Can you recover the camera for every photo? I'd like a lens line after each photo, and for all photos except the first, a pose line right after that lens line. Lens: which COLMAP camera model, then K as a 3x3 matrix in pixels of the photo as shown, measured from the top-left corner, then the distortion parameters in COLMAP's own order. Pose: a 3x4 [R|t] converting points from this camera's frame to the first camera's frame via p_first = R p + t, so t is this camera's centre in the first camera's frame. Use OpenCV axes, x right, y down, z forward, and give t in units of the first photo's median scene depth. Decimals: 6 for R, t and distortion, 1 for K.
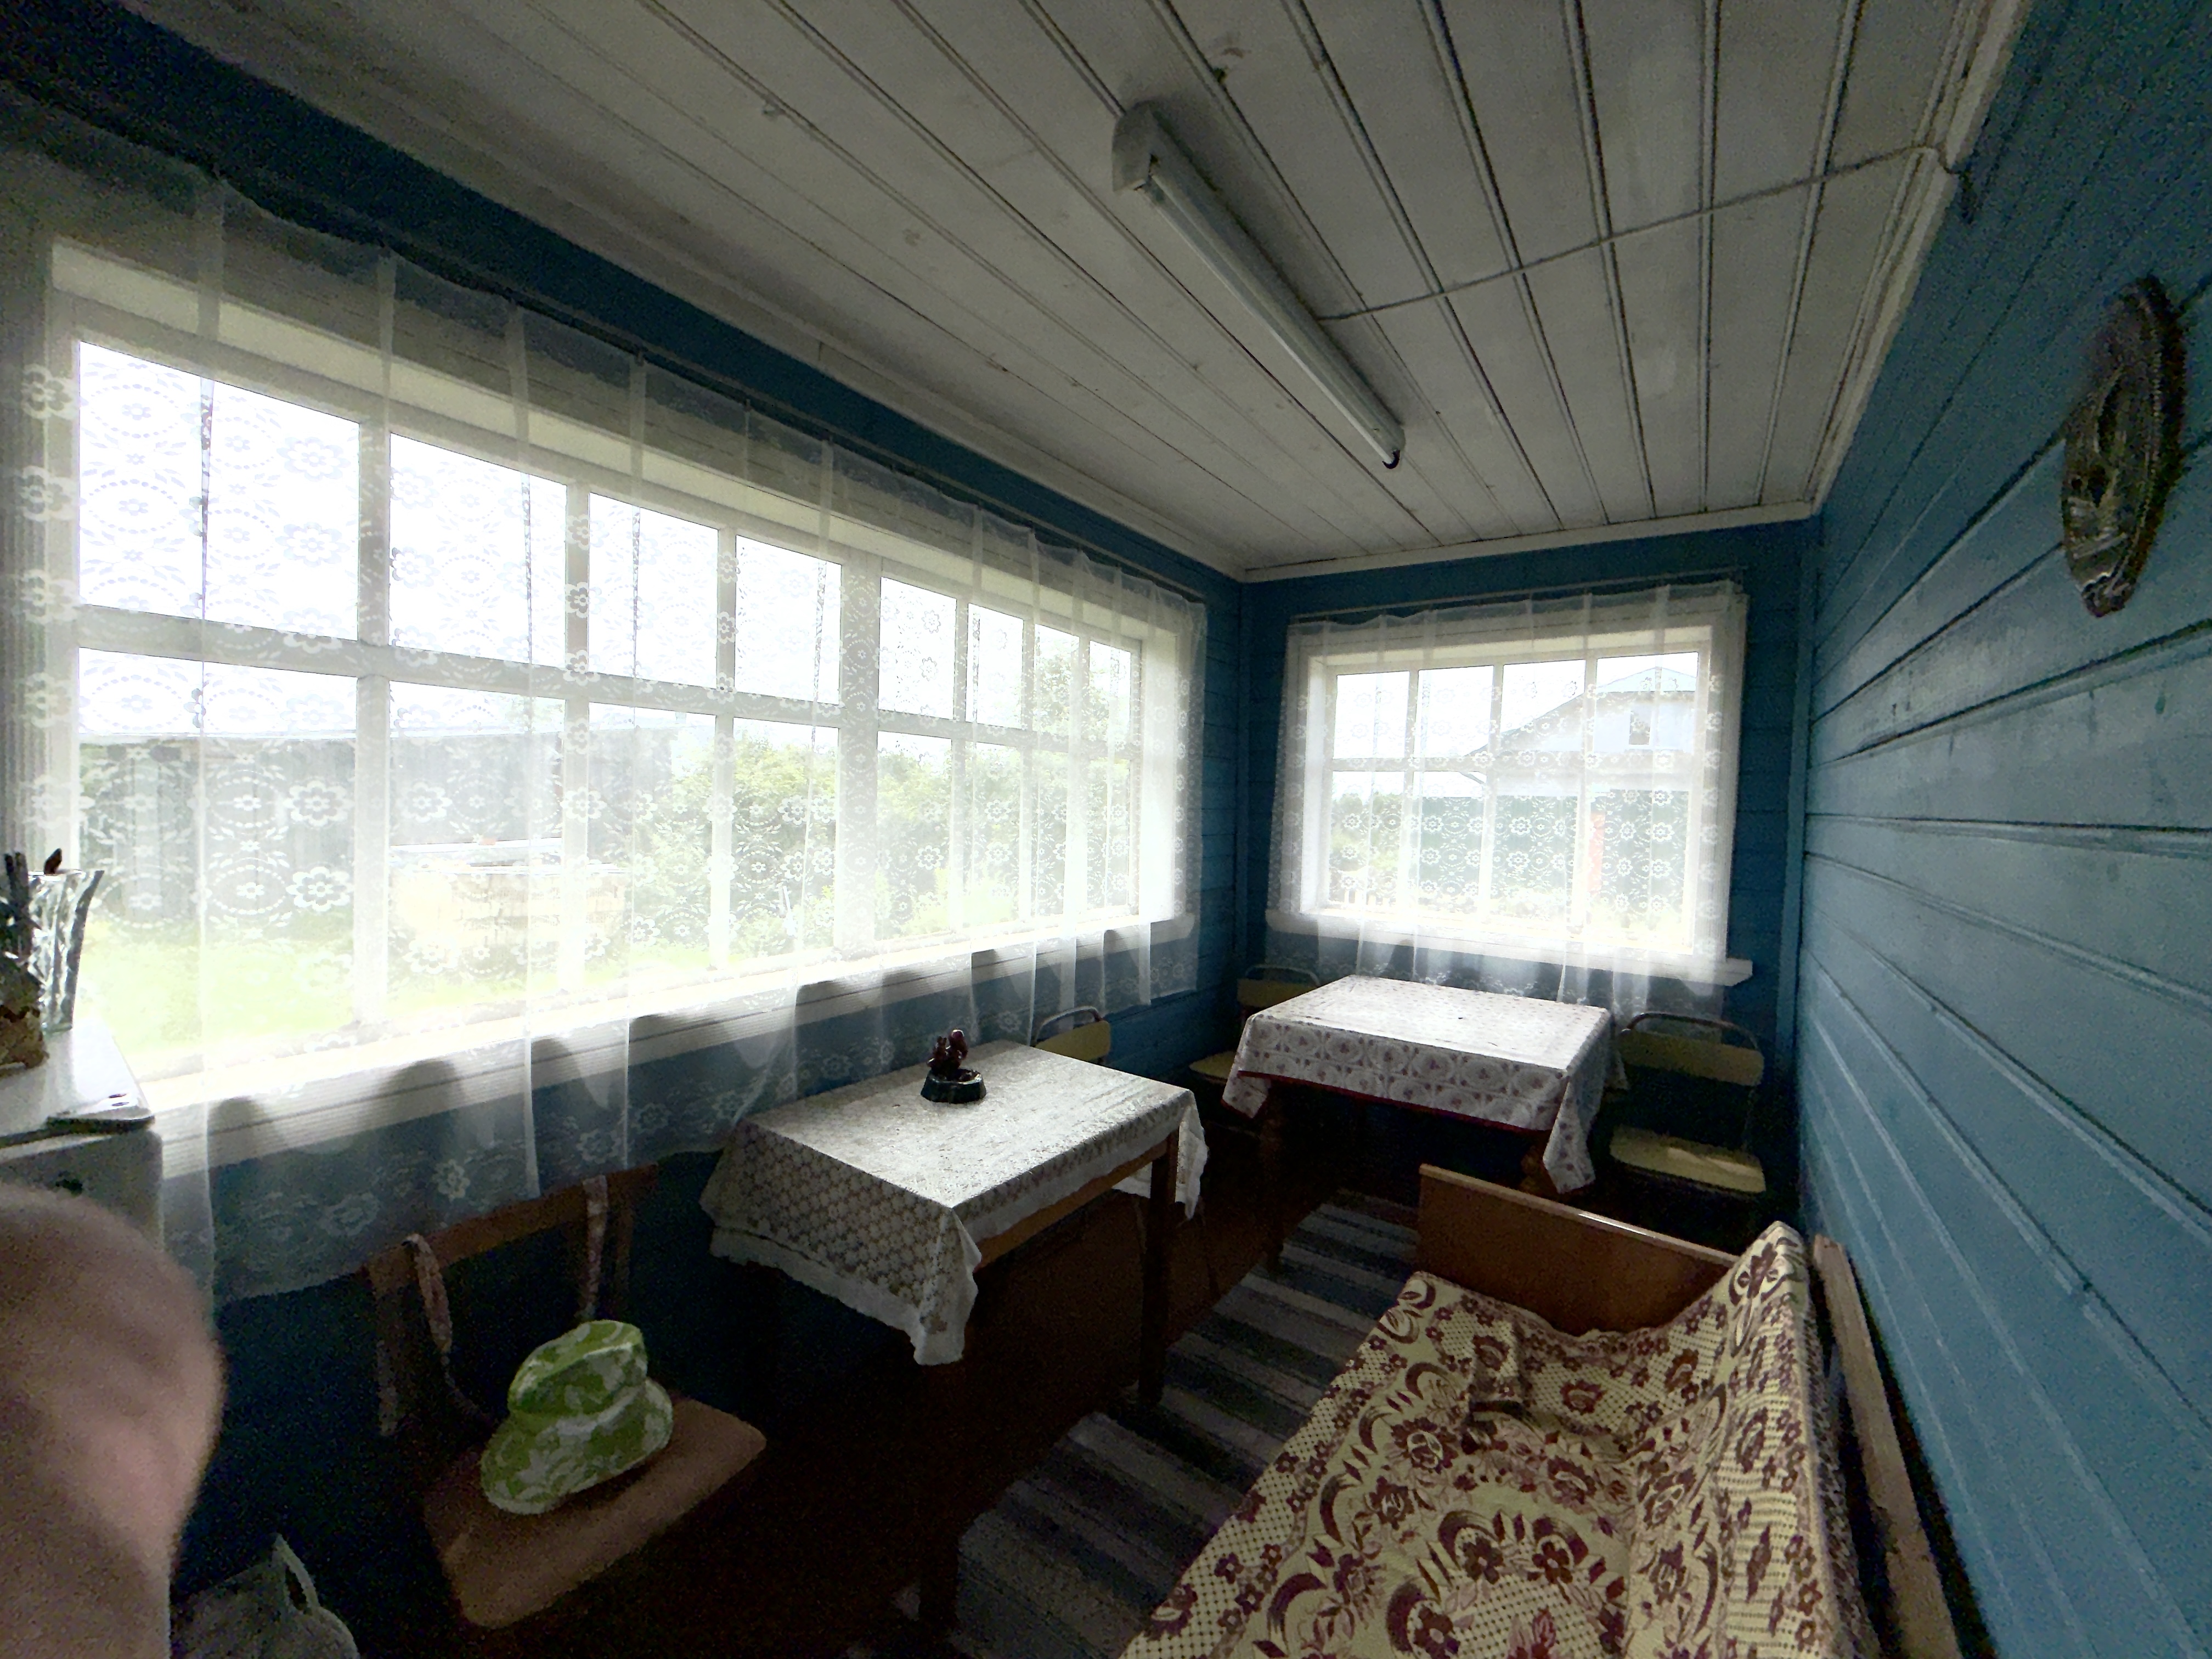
lens RADIAL K [[884.1, 0, 1100.4], [0, 884.1, 826.8], [0, 0, 1]] dist [0.002057, 0.000126]
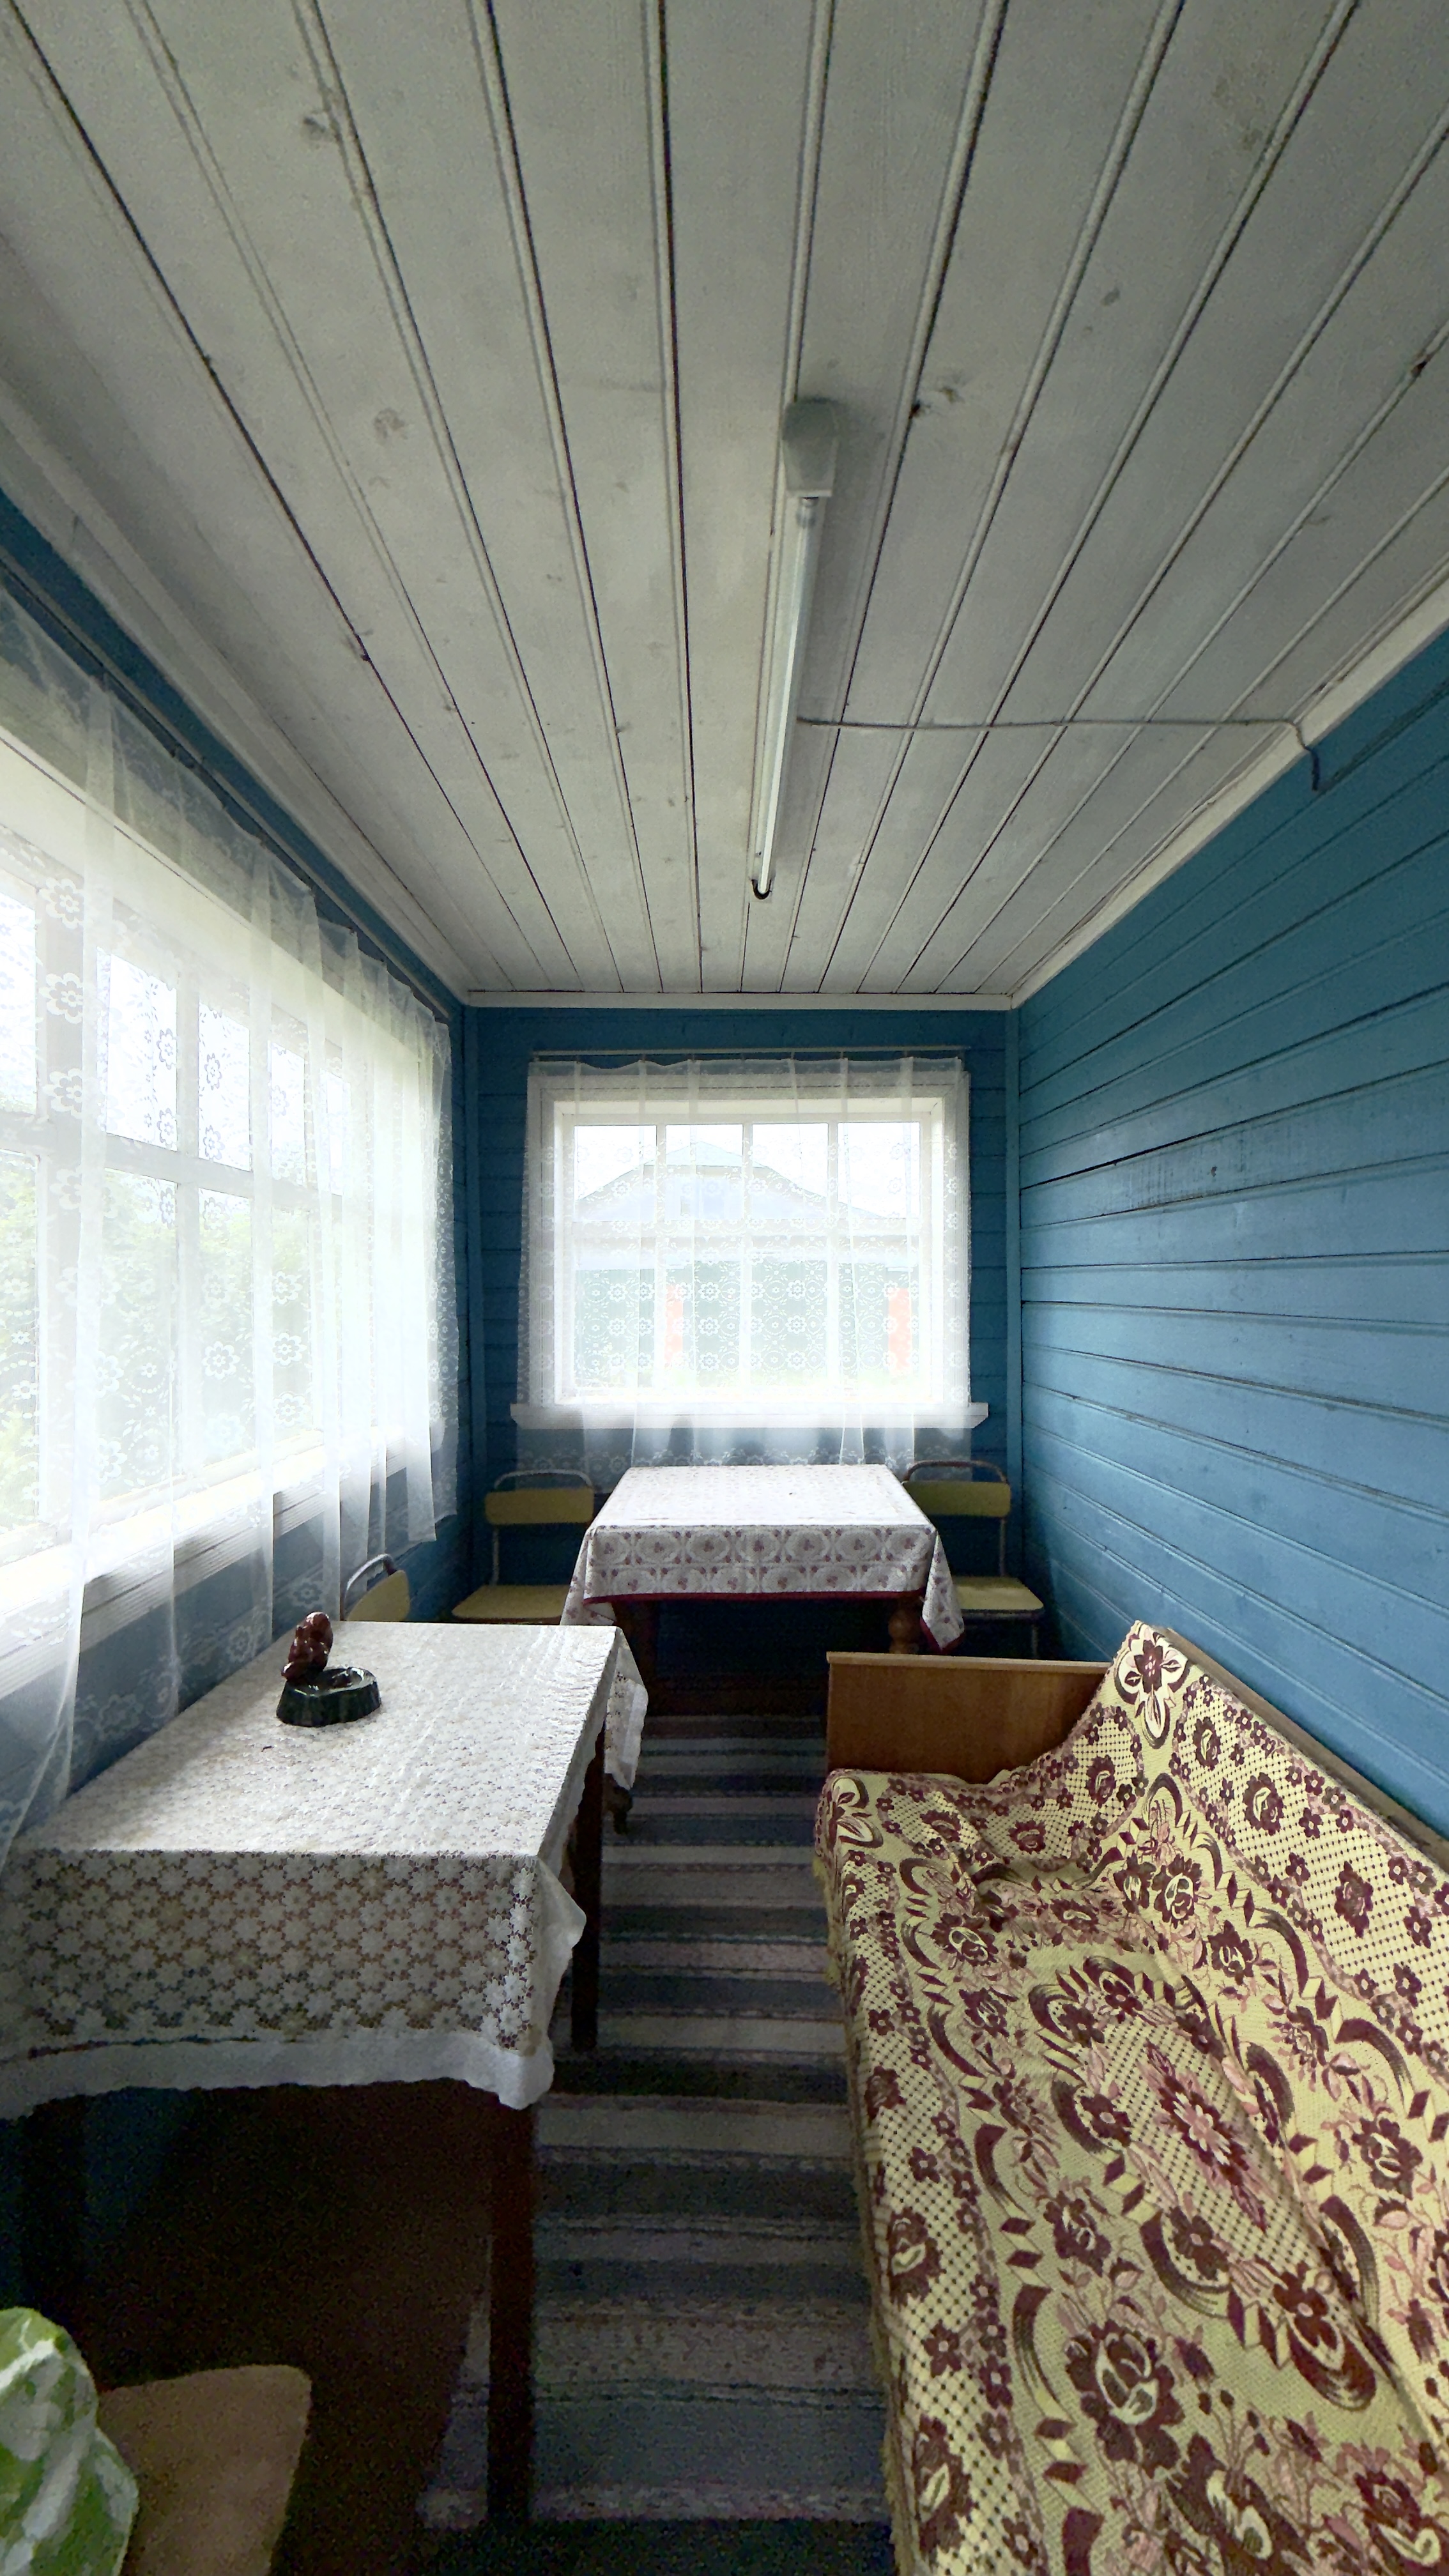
lens RADIAL K [[1025.3, 0, 736.9], [0, 1025.3, 1277.1], [0, 0, 1]] dist [0.003064, 0.000358]
pose [[0.816508, -0.026750, 0.576714, -0.396307], [0.046505, 0.998727, -0.019516, 0.007971], [-0.575458, 0.042755, 0.816713, 0.202542]]
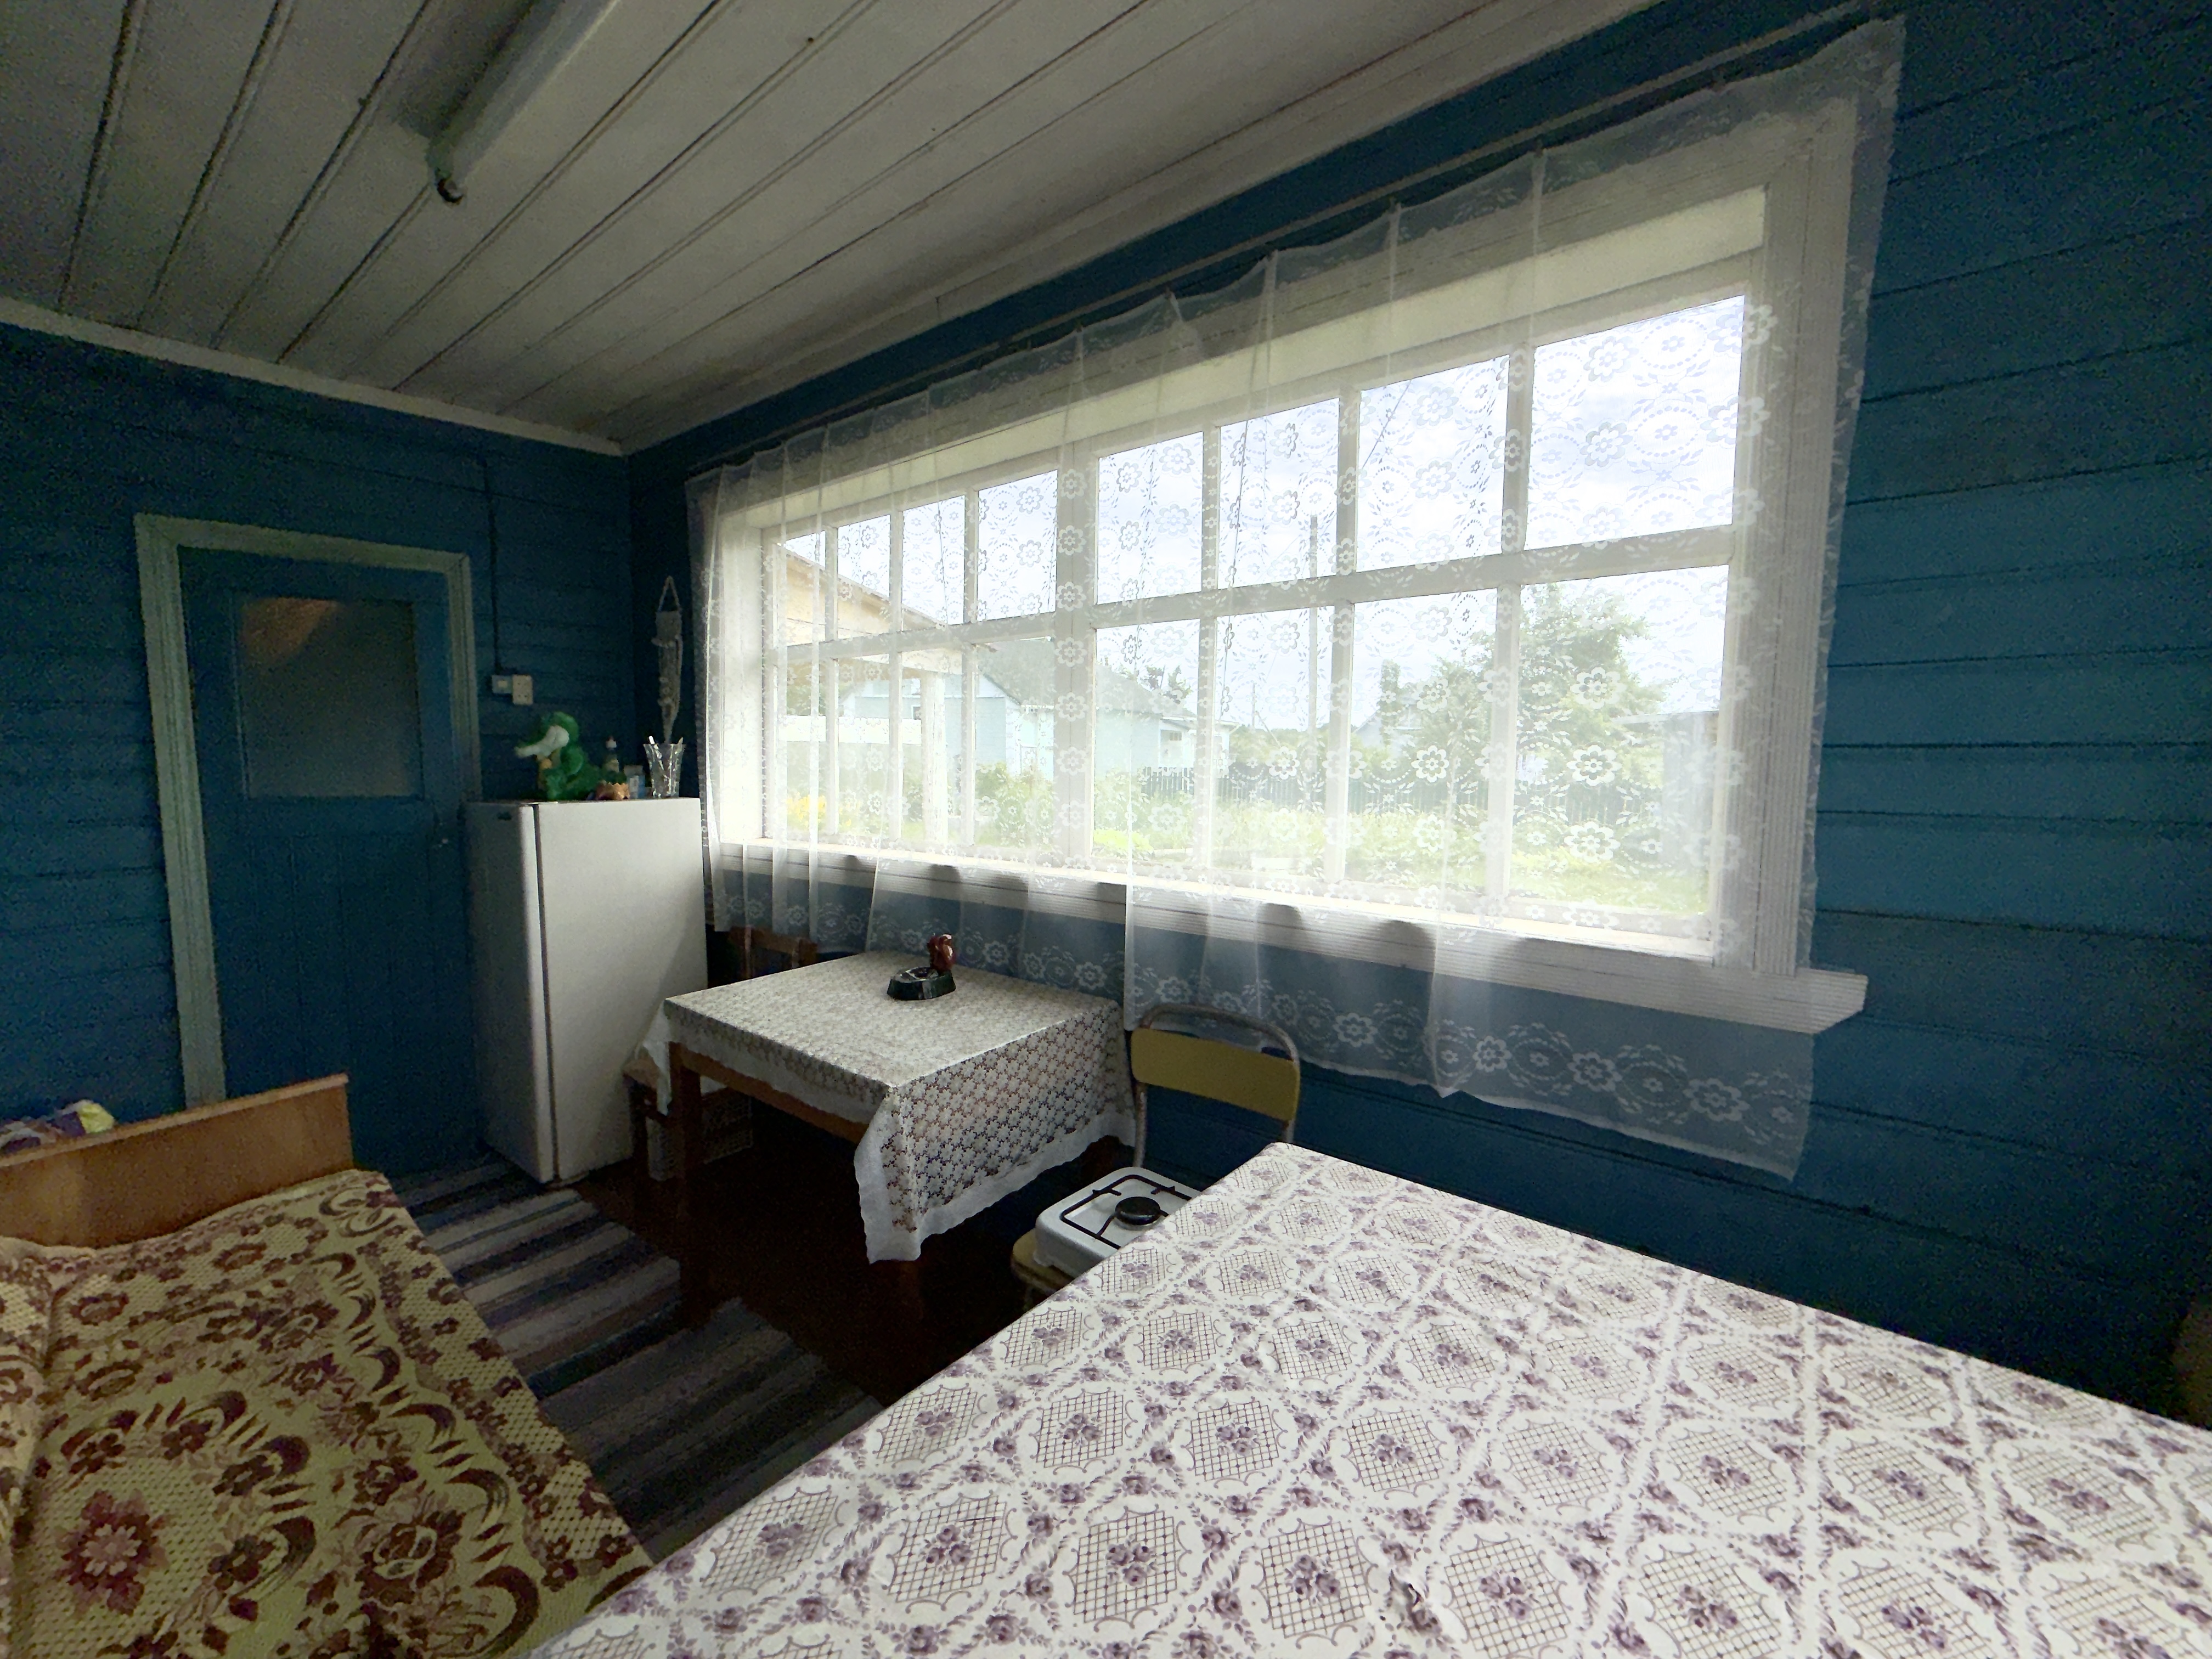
lens RADIAL K [[884.1, 0, 1109.2], [0, 884.1, 828.4], [0, 0, 1]] dist [0.002057, 0.000126]
pose [[-0.070113, 0.056546, -0.995935, 0.902741], [-0.031182, 0.997780, 0.058846, 0.059237], [0.997052, 0.035181, -0.068194, 1.433831]]
